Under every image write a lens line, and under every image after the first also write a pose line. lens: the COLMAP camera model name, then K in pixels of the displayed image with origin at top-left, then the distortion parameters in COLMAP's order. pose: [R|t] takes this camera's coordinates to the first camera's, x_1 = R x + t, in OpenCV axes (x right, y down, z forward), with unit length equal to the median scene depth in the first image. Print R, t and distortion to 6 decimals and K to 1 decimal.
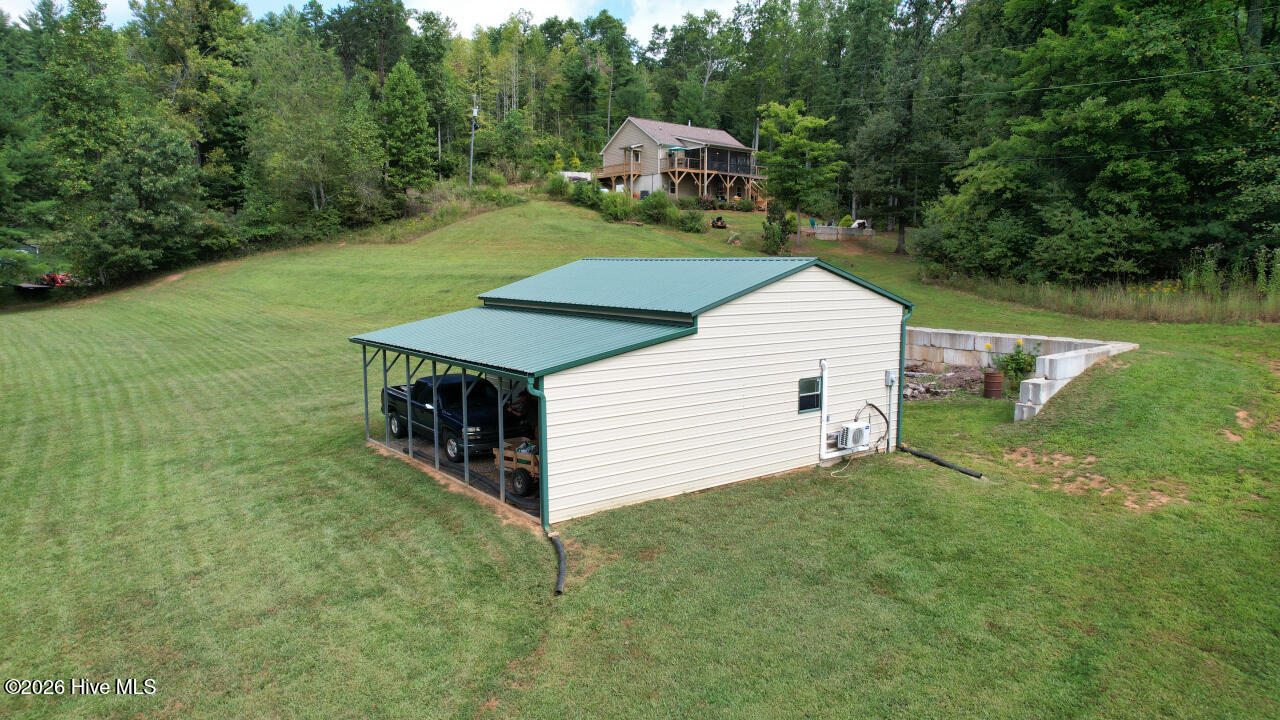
lens RADIAL K [[826.9, 0, 640.0], [0, 826.9, 360.0], [0, 0, 1]] dist [-0.081760, 0.077584]
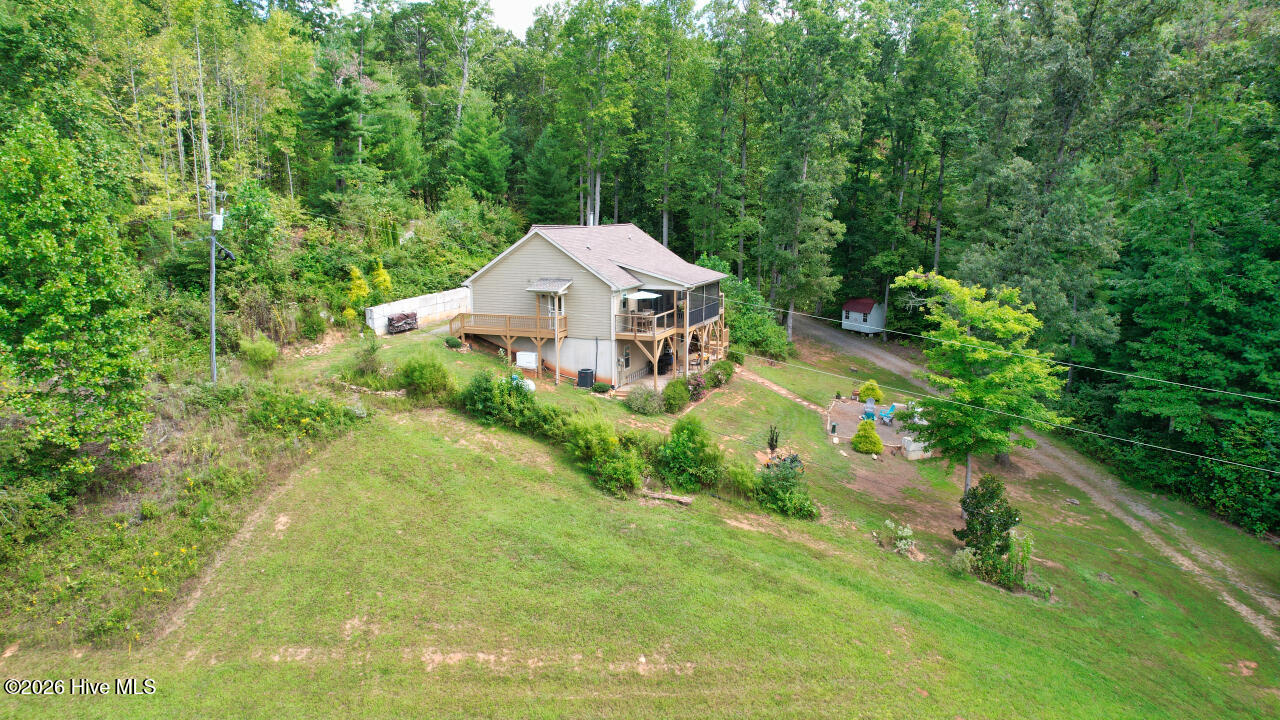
lens RADIAL K [[826.9, 0, 640.0], [0, 826.9, 360.0], [0, 0, 1]] dist [-0.081760, 0.077584]
pose [[0.879842, -0.092419, 0.466193, -0.217351], [0.062166, 0.994863, 0.079897, -0.253136], [-0.471182, -0.041315, 0.881068, 0.496408]]
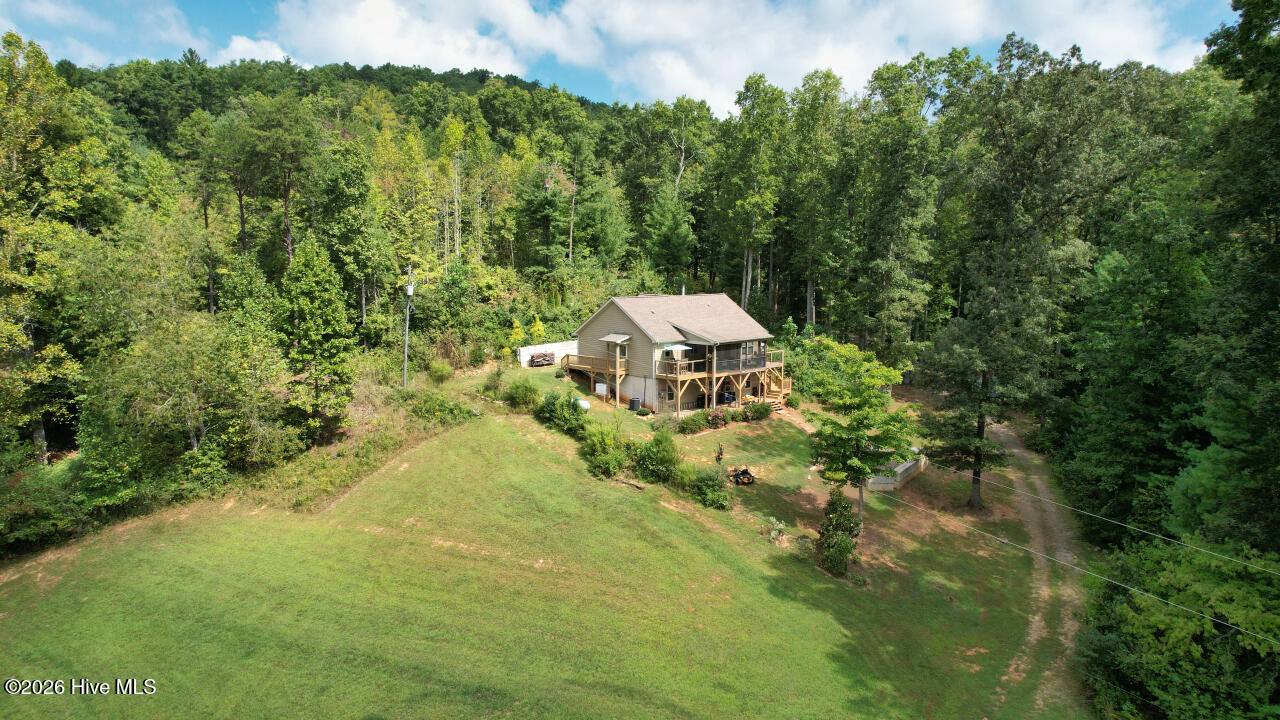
lens RADIAL K [[826.9, 0, 640.0], [0, 826.9, 360.0], [0, 0, 1]] dist [-0.081760, 0.077584]
pose [[0.996833, -0.010231, 0.078856, -0.050149], [0.010401, 0.999944, -0.001737, -0.239629], [-0.078834, 0.002552, 0.996884, 0.227242]]
